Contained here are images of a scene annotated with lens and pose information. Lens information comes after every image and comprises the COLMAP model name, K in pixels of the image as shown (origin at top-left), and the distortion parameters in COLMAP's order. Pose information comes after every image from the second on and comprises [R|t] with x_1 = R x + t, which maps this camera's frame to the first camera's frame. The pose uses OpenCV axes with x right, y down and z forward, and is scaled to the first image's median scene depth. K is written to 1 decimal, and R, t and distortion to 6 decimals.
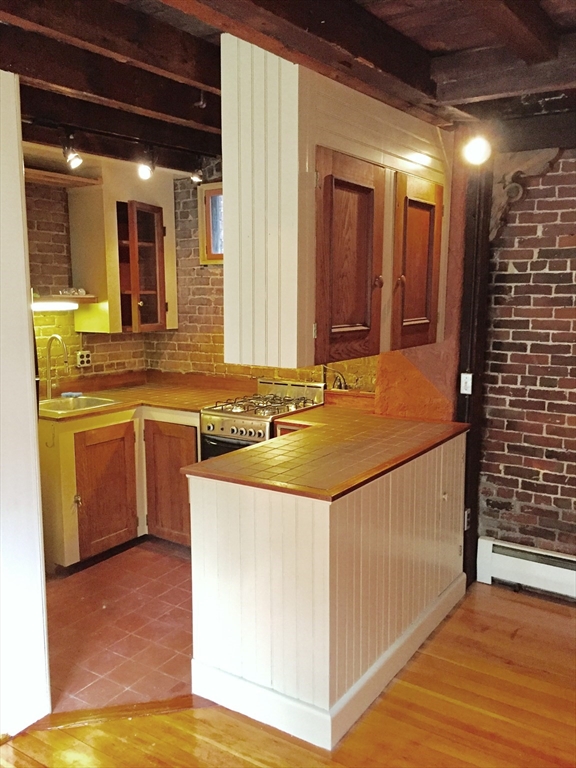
lens RADIAL K [[652.7, 0, 288.0], [0, 652.7, 384.0], [0, 0, 1]] dist [0.062490, -0.103661]
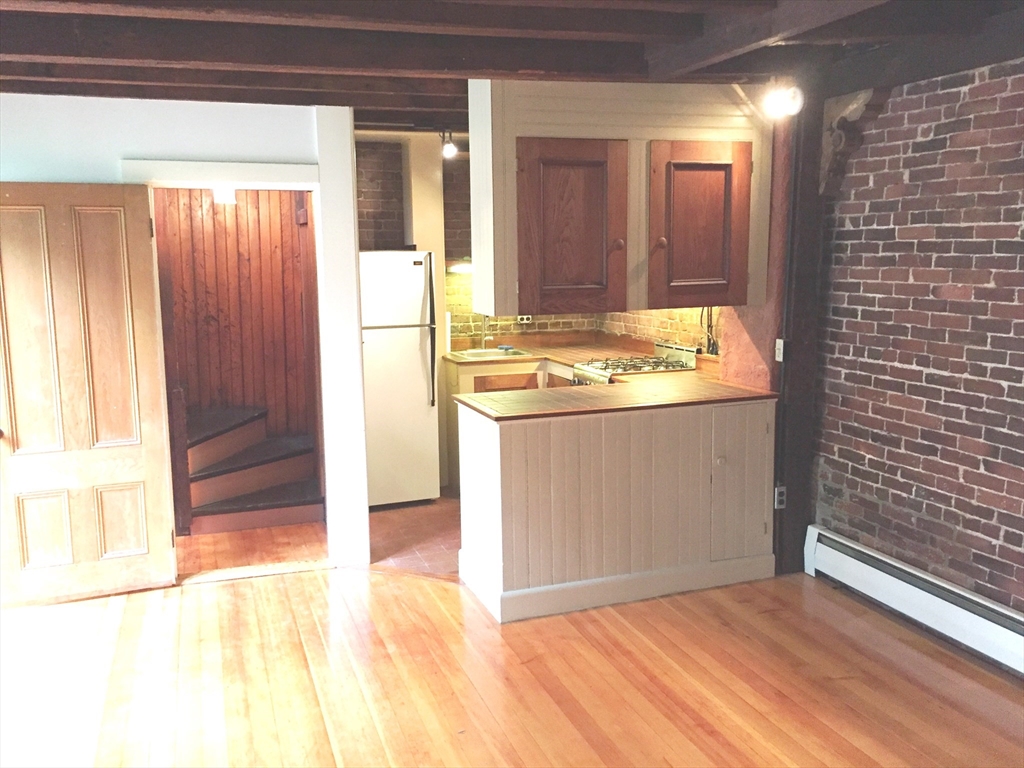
lens RADIAL K [[870.2, 0, 512.0], [0, 870.2, 384.0], [0, 0, 1]] dist [0.062490, -0.103661]
pose [[0.801670, 0.078488, -0.592592, 0.693524], [-0.069160, 0.996863, 0.038472, 0.025310], [0.593753, 0.010141, 0.804584, -0.220424]]
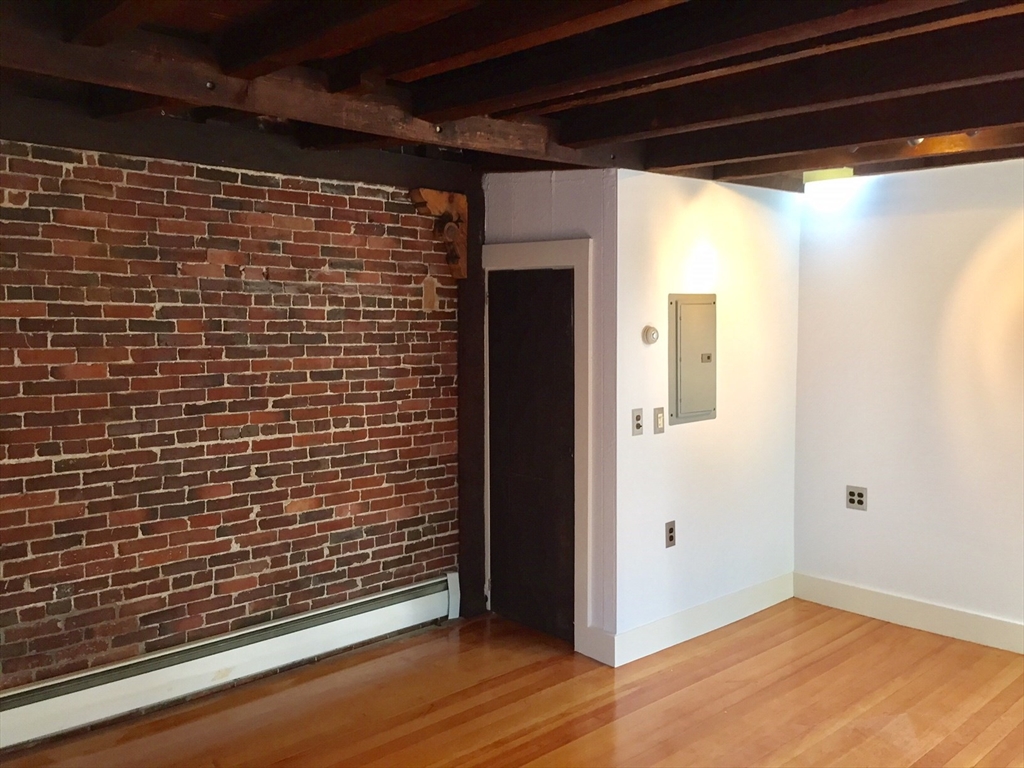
lens RADIAL K [[870.2, 0, 512.0], [0, 870.2, 384.0], [0, 0, 1]] dist [0.062490, -0.103661]
pose [[0.232644, -0.075210, 0.969650, -0.353748], [0.130597, 0.990392, 0.045485, -0.044558], [-0.963754, 0.116052, 0.240231, 0.196979]]
